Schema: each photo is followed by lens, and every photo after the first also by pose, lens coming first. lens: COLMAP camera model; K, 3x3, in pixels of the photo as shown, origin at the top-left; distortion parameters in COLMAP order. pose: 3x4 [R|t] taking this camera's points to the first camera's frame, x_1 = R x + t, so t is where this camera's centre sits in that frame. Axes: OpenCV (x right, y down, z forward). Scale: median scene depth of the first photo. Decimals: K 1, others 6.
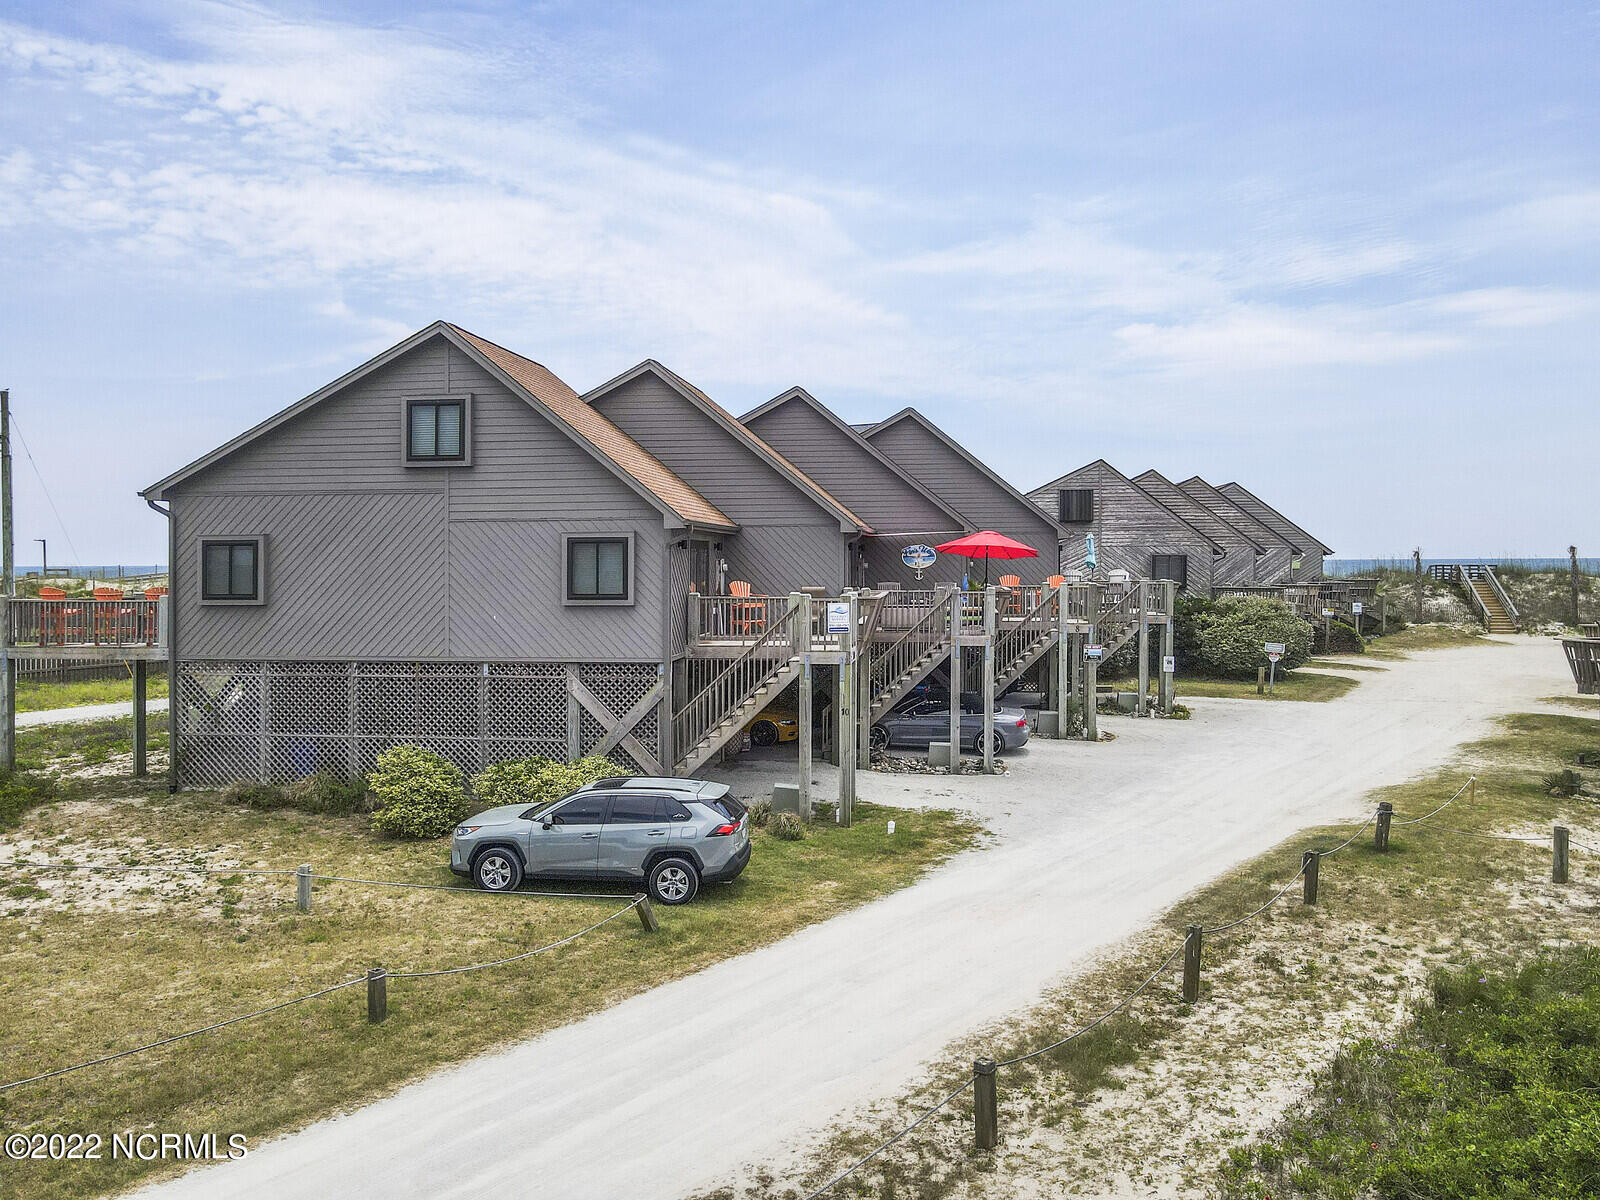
lens RADIAL K [[1162.4, 0, 800.0], [0, 1162.4, 600.0], [0, 0, 1]] dist [0.003084, 0.011057]
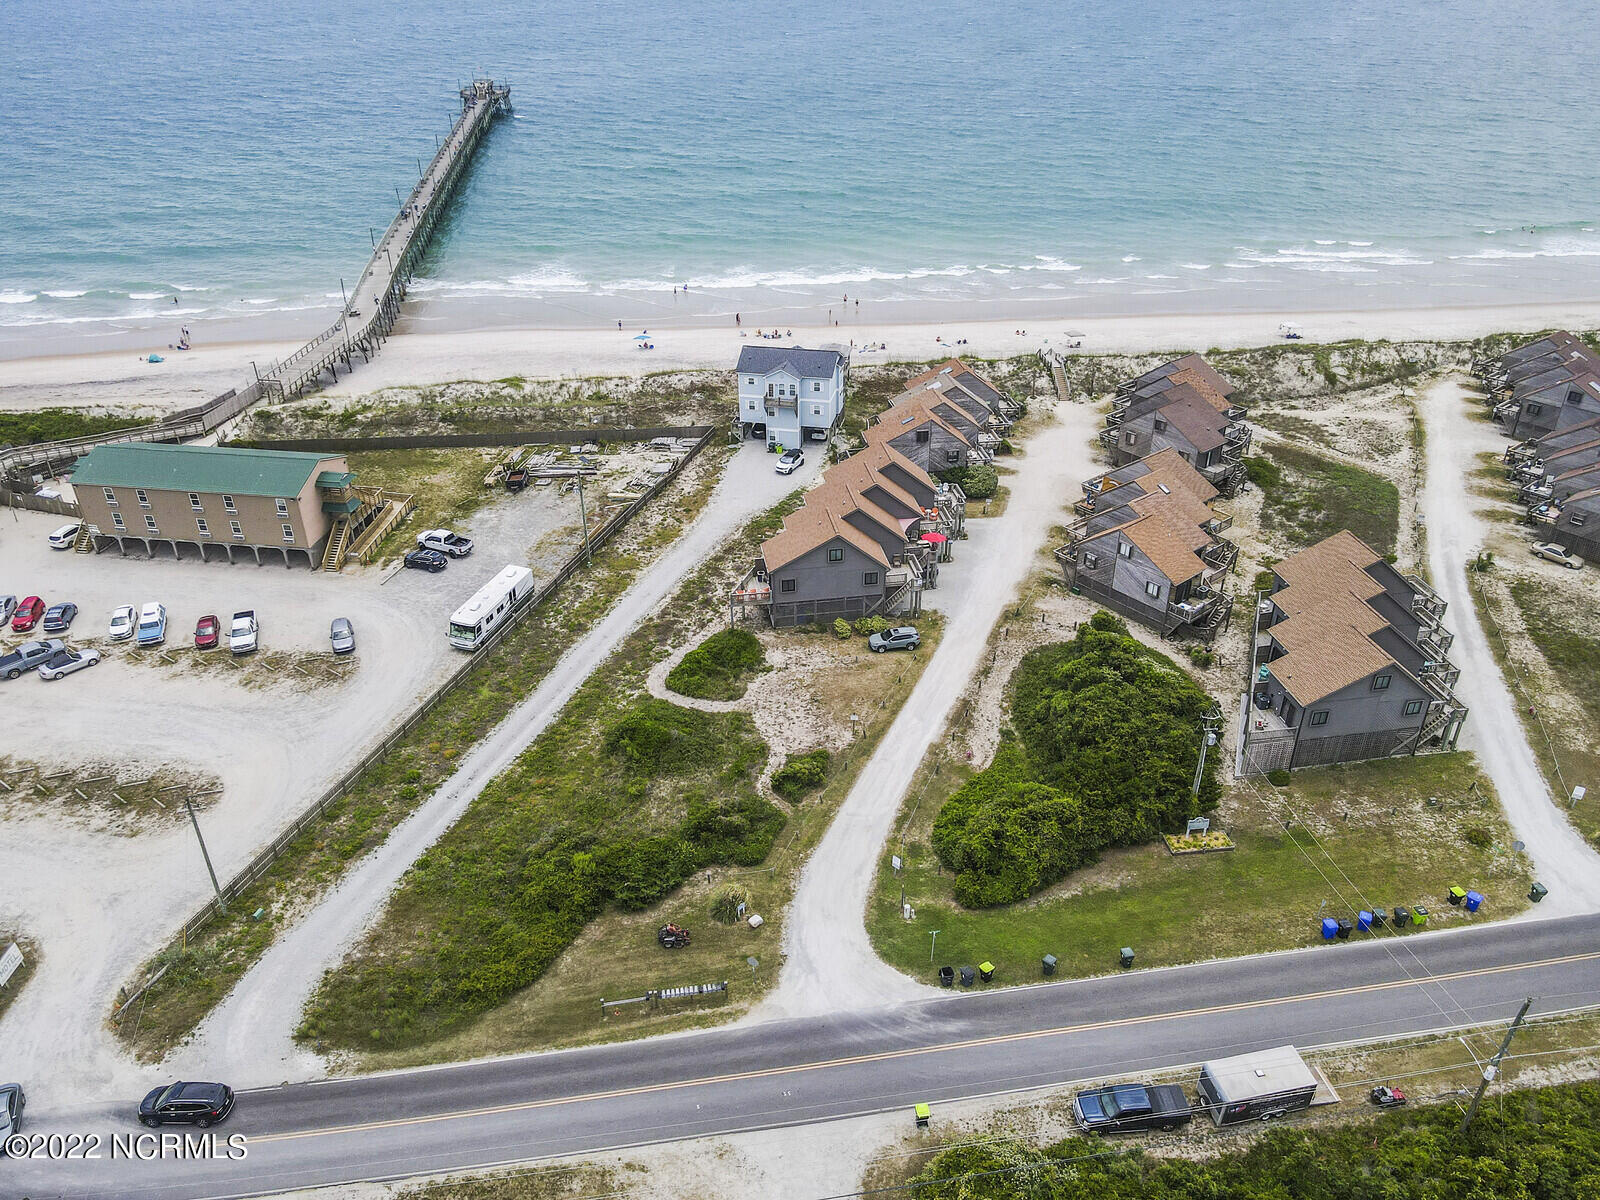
lens RADIAL K [[1162.4, 0, 800.0], [0, 1162.4, 600.0], [0, 0, 1]] dist [0.003084, 0.011057]
pose [[0.954343, -0.150644, 0.257945, -1.730846], [0.007195, 0.874865, 0.484314, -2.304403], [-0.298626, -0.460346, 0.836005, -2.989304]]
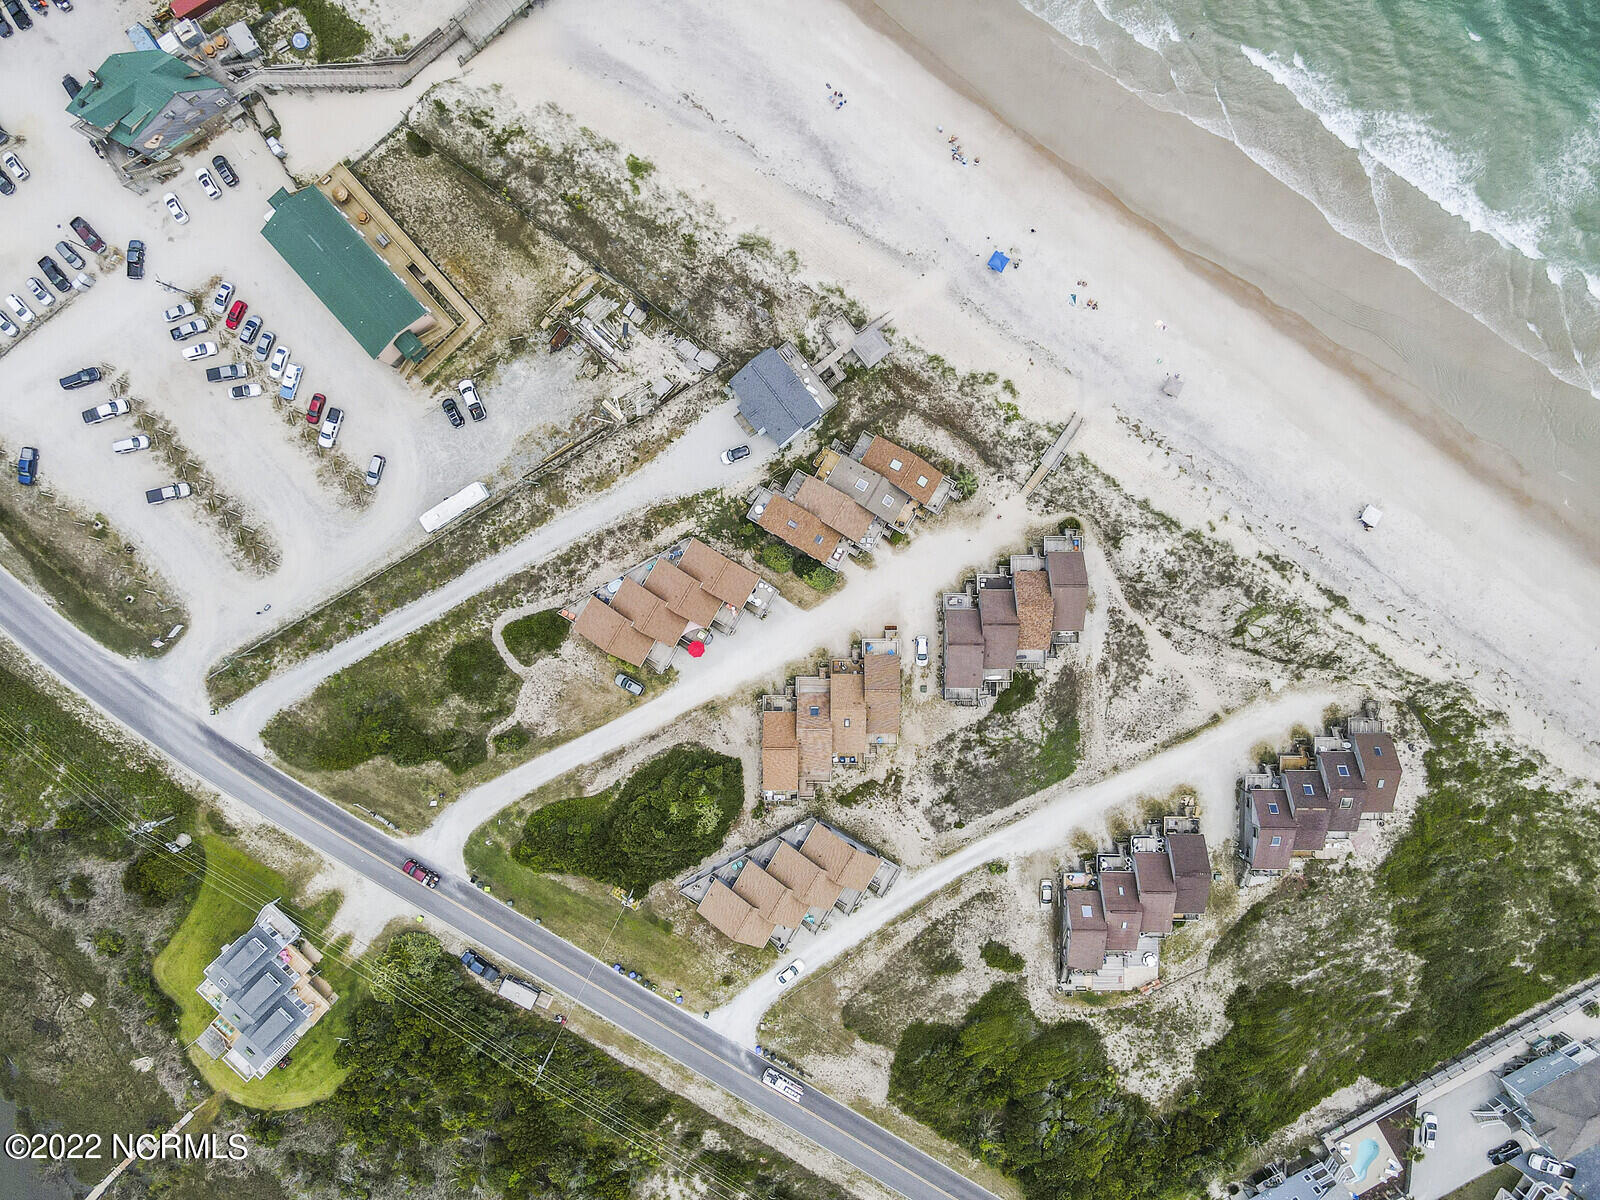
lens RADIAL K [[1162.4, 0, 800.0], [0, 1162.4, 600.0], [0, 0, 1]] dist [0.003084, 0.011057]
pose [[0.923922, 0.382572, 0.002459, 0.694591], [-0.002299, -0.000875, 0.999997, -7.843990], [0.382573, -0.923925, 0.000071, 1.820867]]
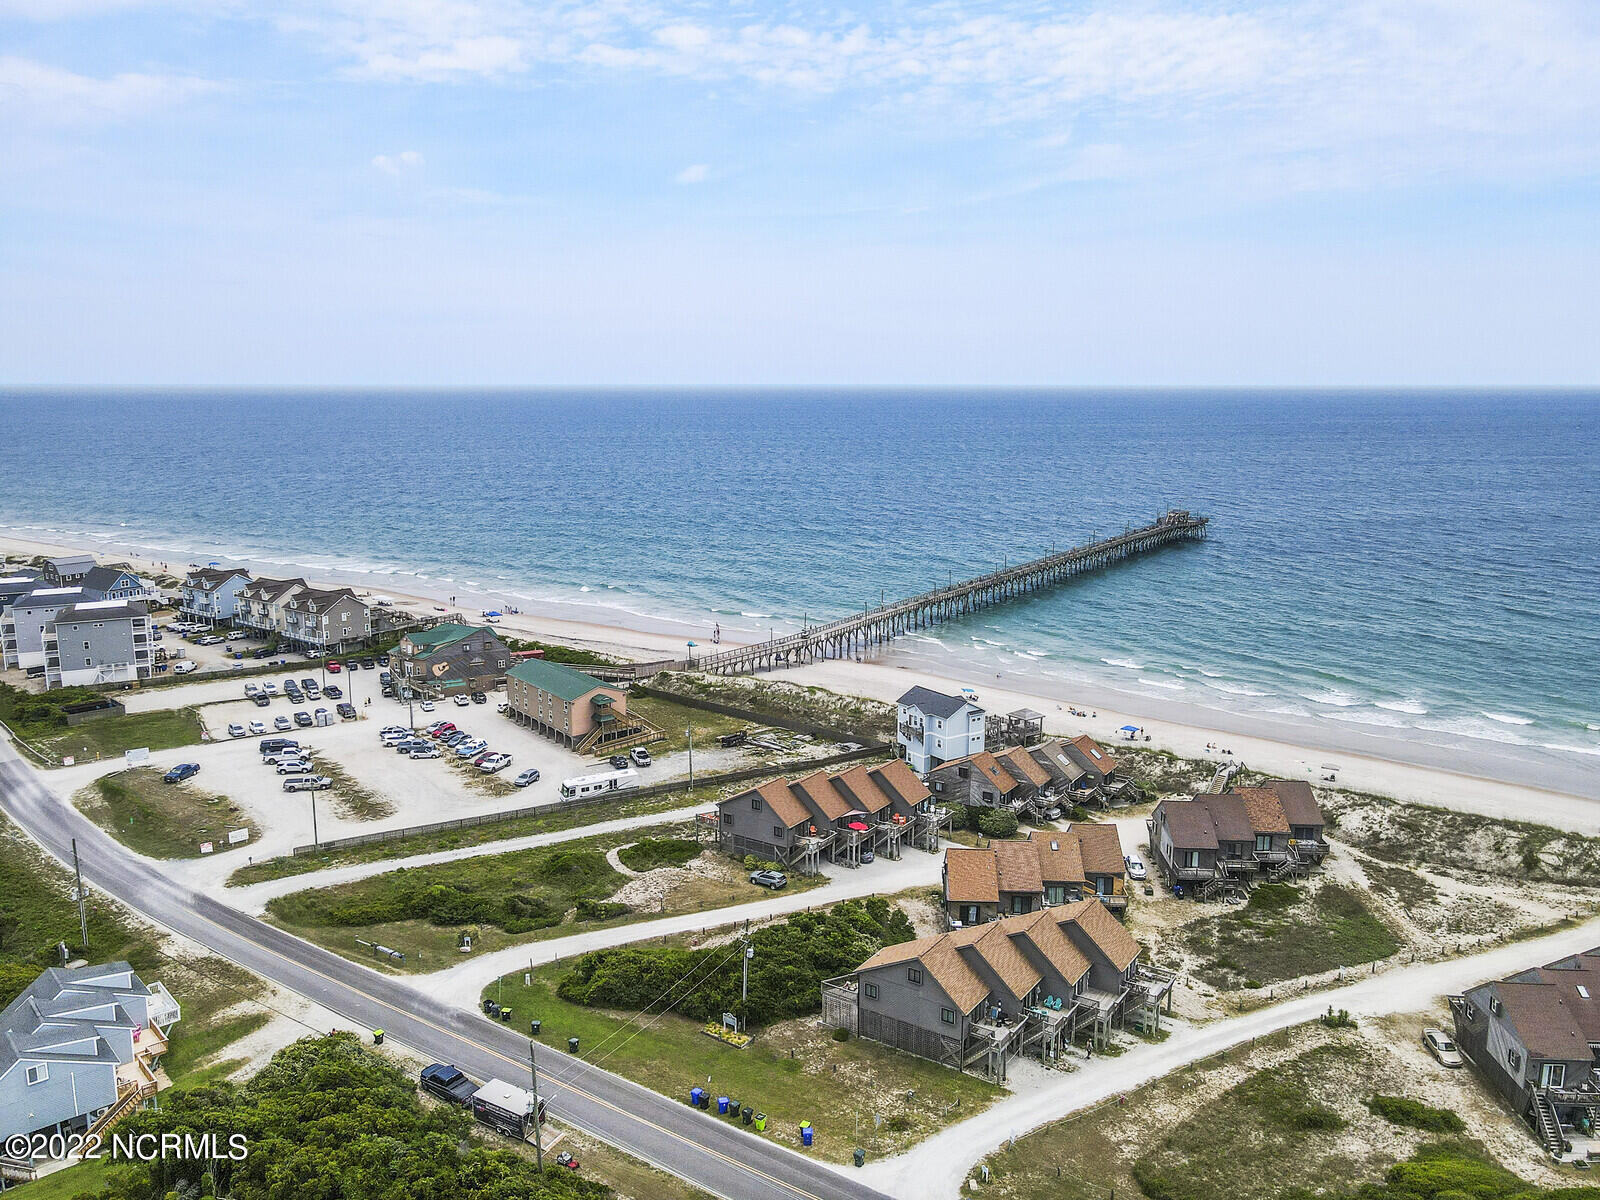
lens RADIAL K [[1199.3, 0, 800.0], [0, 1199.3, 600.0], [0, 0, 1]] dist [0.014784, 0.006283]
pose [[0.899355, 0.087088, -0.428459, 2.661050], [-0.018680, 0.986720, 0.161350, -2.364730], [0.436821, -0.137107, 0.889038, -4.649309]]
